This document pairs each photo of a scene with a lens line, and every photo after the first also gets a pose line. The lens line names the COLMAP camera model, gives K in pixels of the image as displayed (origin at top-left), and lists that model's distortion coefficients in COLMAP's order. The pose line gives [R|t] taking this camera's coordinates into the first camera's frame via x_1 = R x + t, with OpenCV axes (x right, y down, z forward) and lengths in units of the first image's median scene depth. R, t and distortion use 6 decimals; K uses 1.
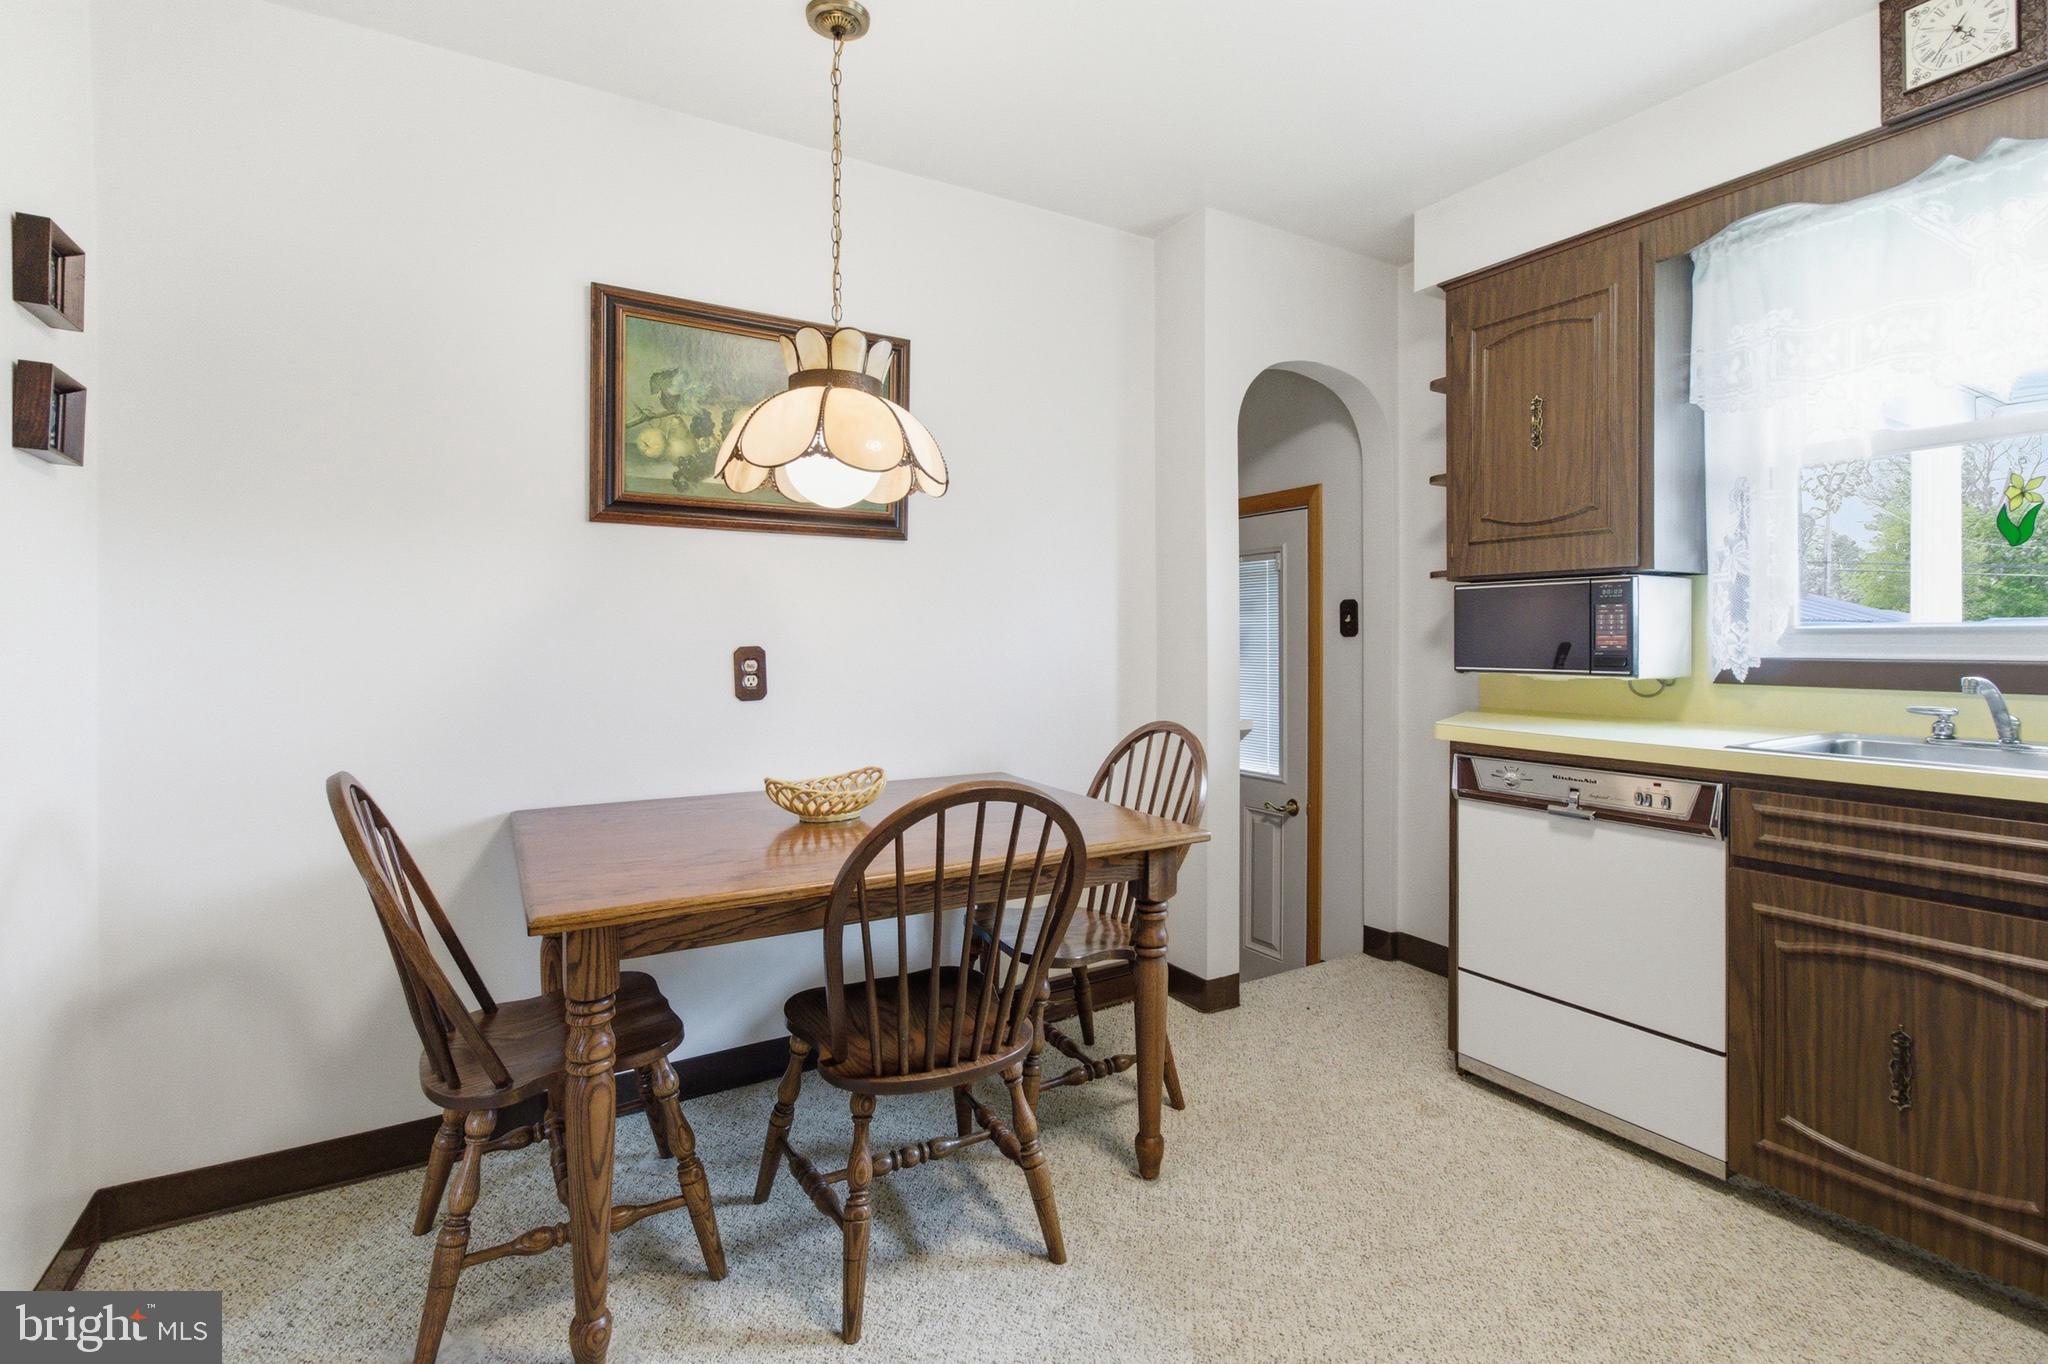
lens RADIAL K [[957.5, 0, 1023.0], [0, 957.5, 640.9], [0, 0, 1]] dist [-0.001350, 0.000352]
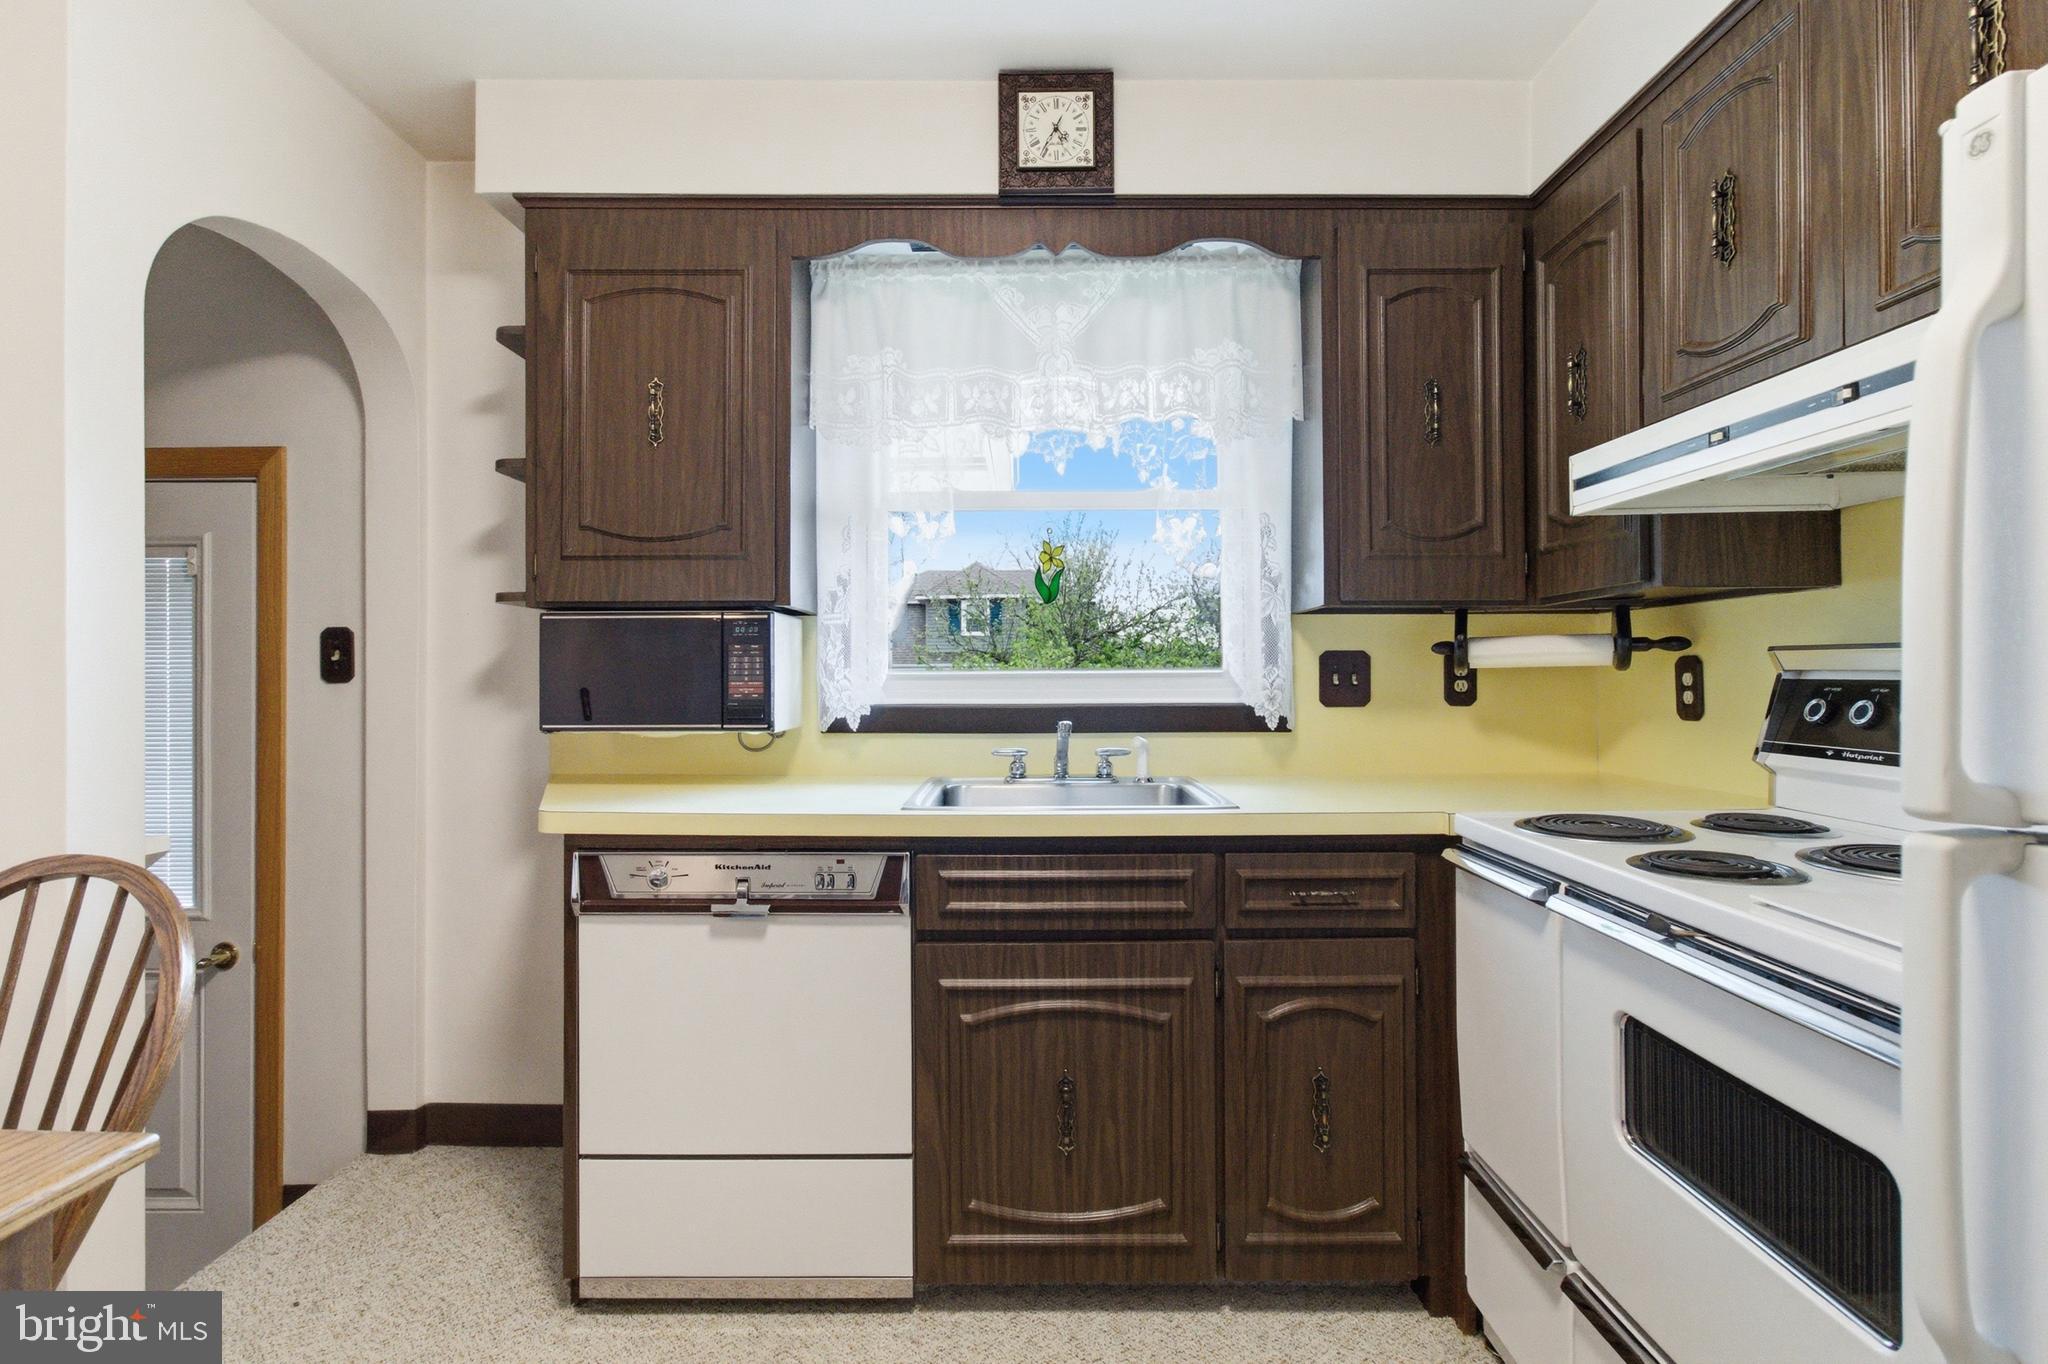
lens RADIAL K [[965.1, 0, 1023.8], [0, 965.1, 669.6], [0, 0, 1]] dist [-0.003117, 0.000436]
pose [[0.511305, 0.006052, 0.859378, 0.012147], [0.002598, 0.999960, -0.008588, -0.009724], [-0.859395, 0.006624, 0.511269, 0.376179]]
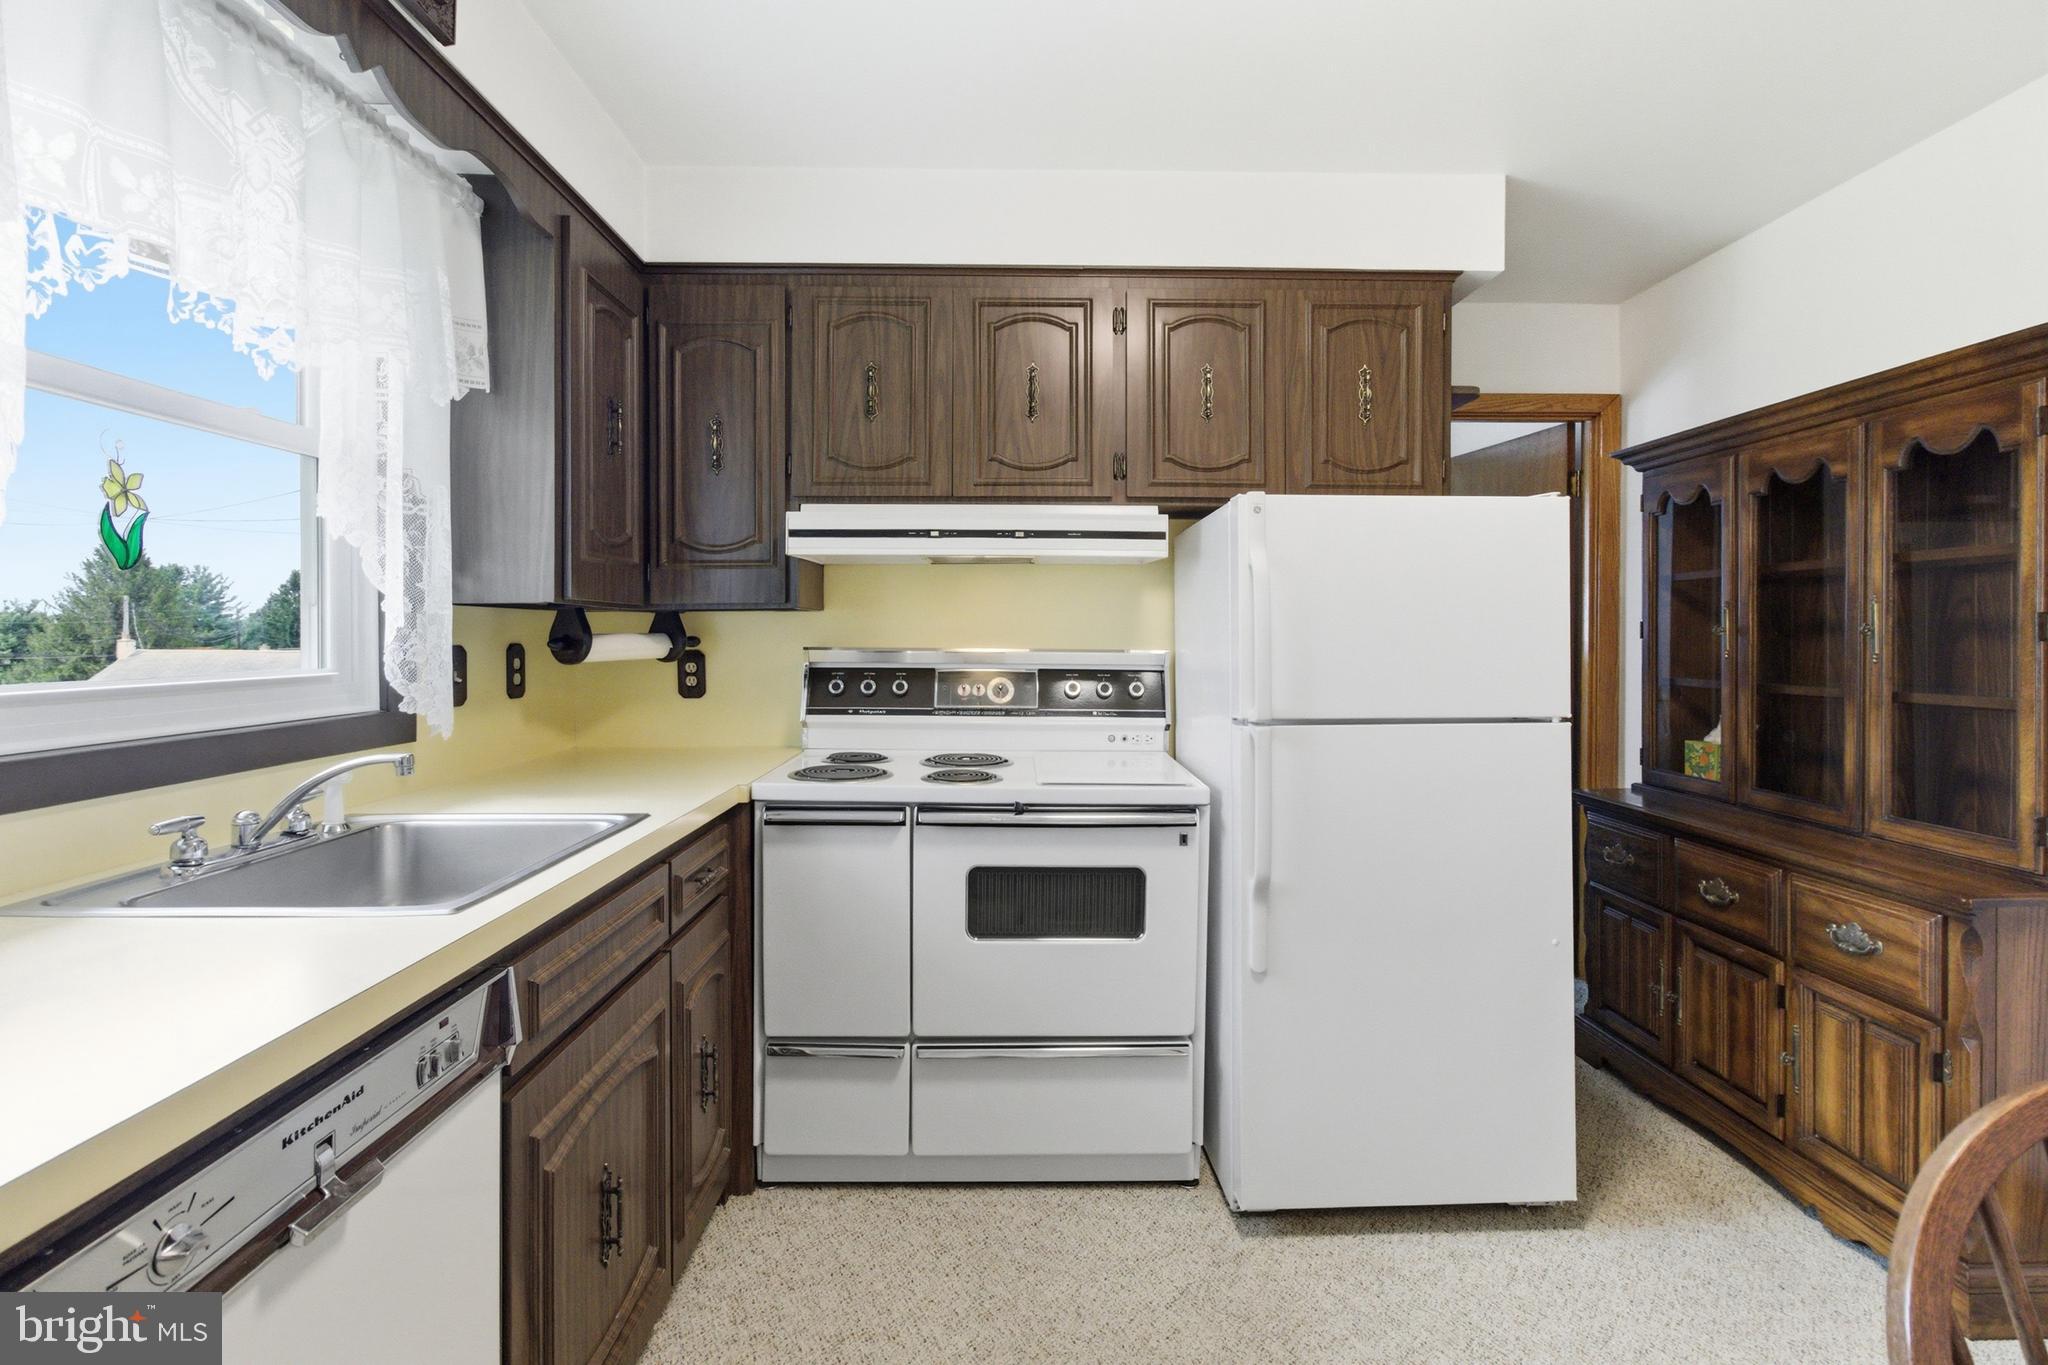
lens RADIAL K [[957.5, 0, 1023.0], [0, 957.5, 641.4], [0, 0, 1]] dist [-0.001350, 0.000352]
pose [[-0.867365, -0.000400, 0.497672, 0.134563], [0.002447, 0.999984, 0.005068, -0.044647], [-0.497667, 0.005614, -0.867350, 1.132584]]
